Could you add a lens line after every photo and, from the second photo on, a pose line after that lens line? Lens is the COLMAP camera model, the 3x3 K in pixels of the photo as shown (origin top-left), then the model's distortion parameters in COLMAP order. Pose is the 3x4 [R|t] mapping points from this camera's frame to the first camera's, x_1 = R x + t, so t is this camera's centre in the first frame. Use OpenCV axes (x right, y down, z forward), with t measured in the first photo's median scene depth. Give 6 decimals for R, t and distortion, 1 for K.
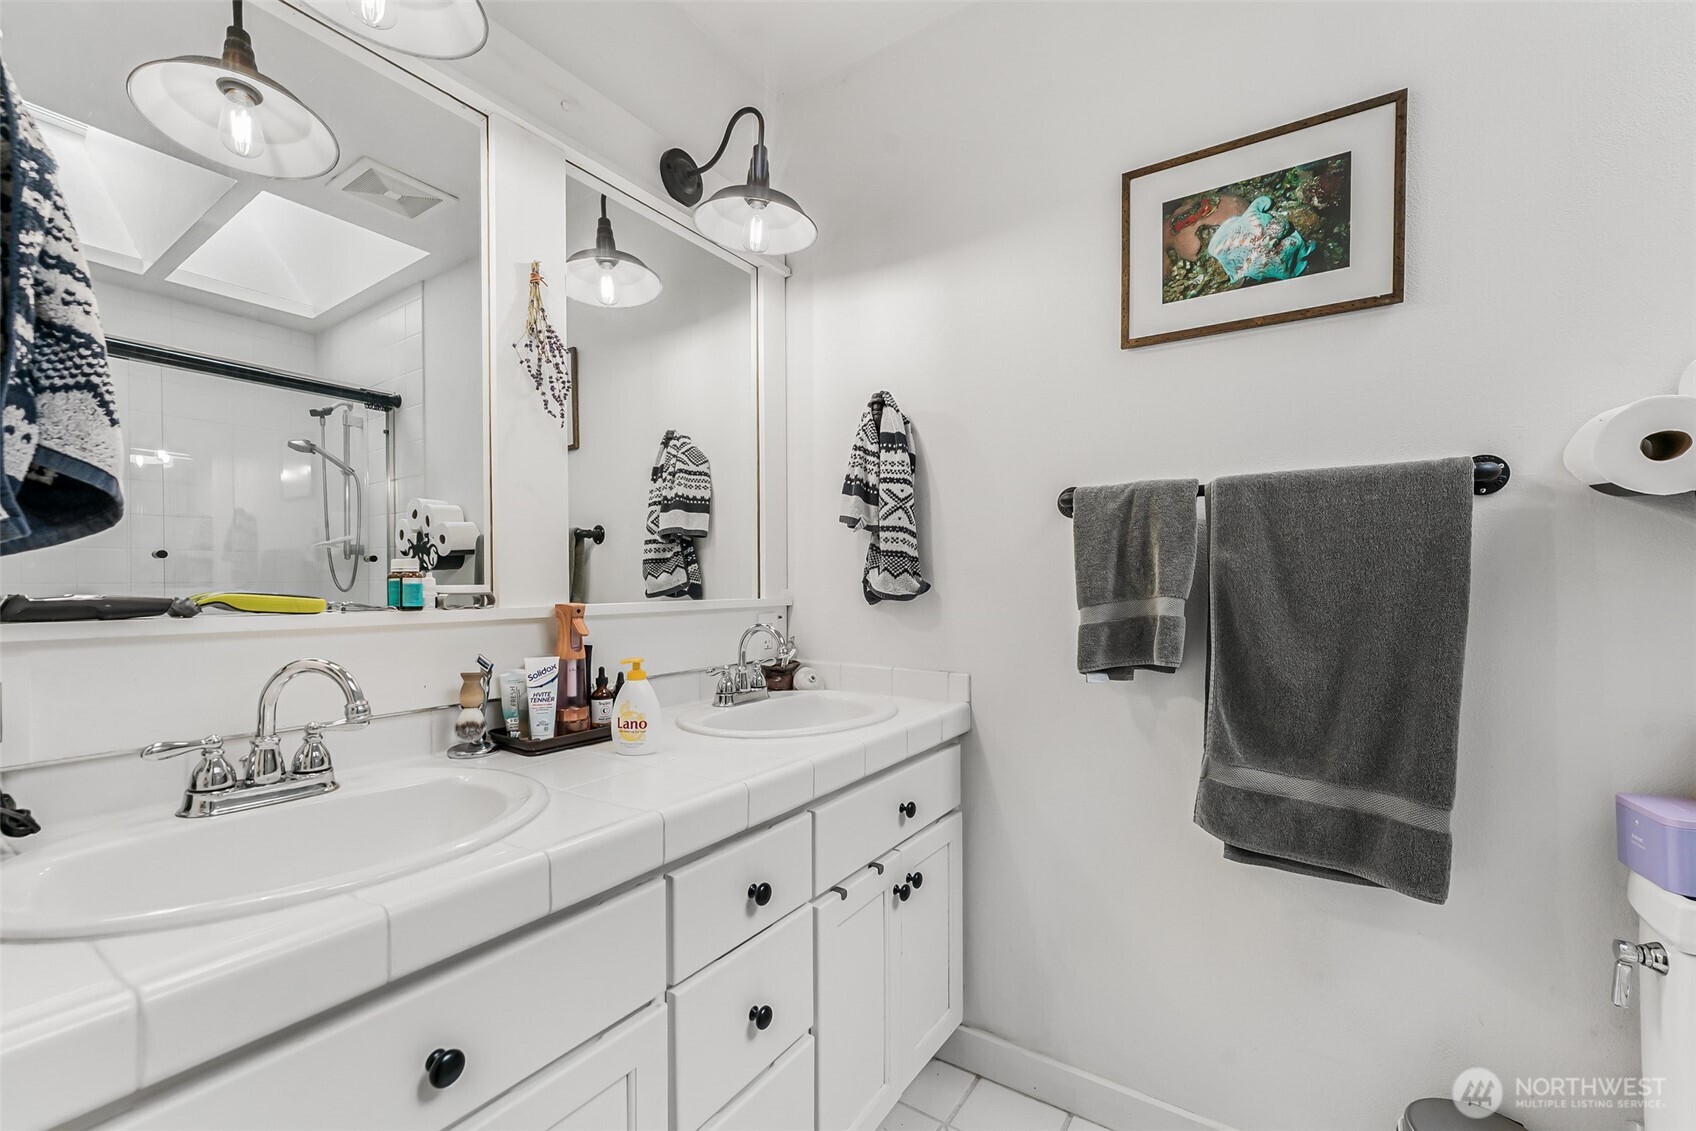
lens RADIAL K [[689.1, 0, 855.1], [0, 689.1, 600.5], [0, 0, 1]] dist [-0.003206, 0.001194]
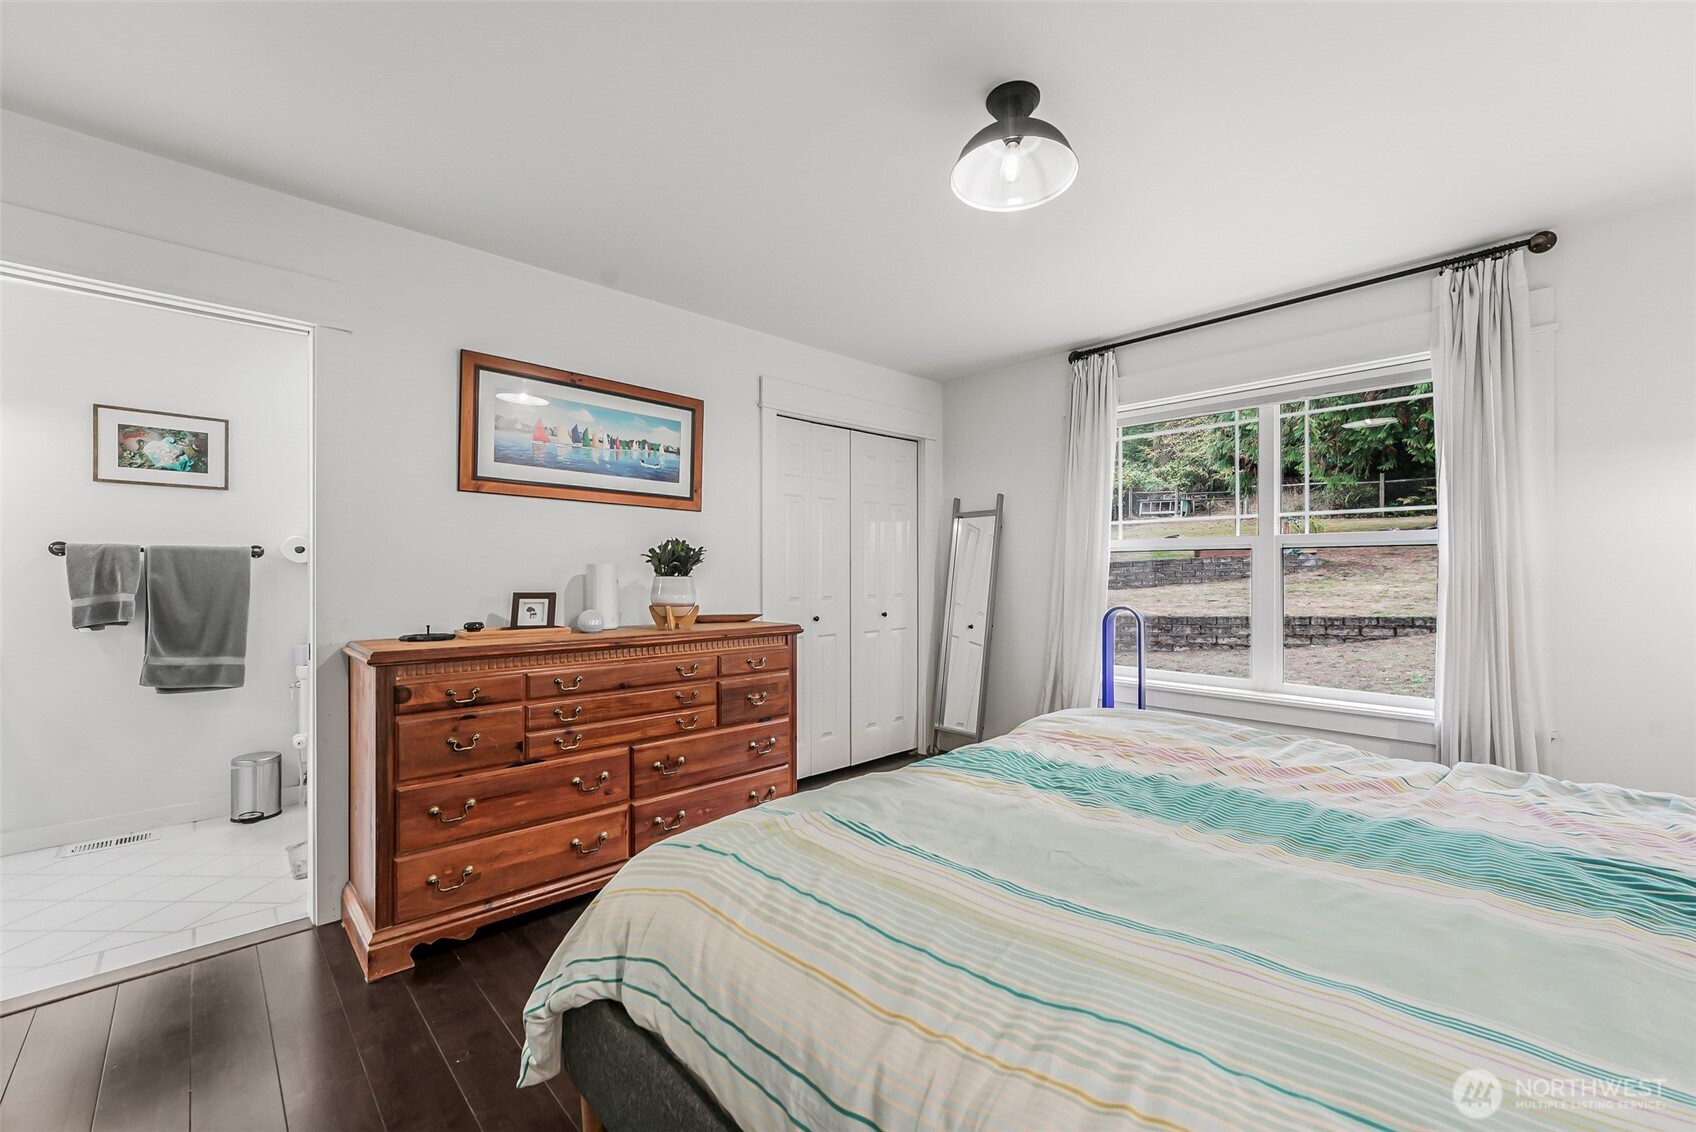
lens RADIAL K [[689.1, 0, 855.8], [0, 689.1, 569.1], [0, 0, 1]] dist [-0.003206, 0.001194]
pose [[0.215744, 0.001536, 0.976449, -1.378799], [0.018450, 0.999814, -0.005650, -0.028933], [-0.976276, 0.019235, 0.215675, -2.070770]]
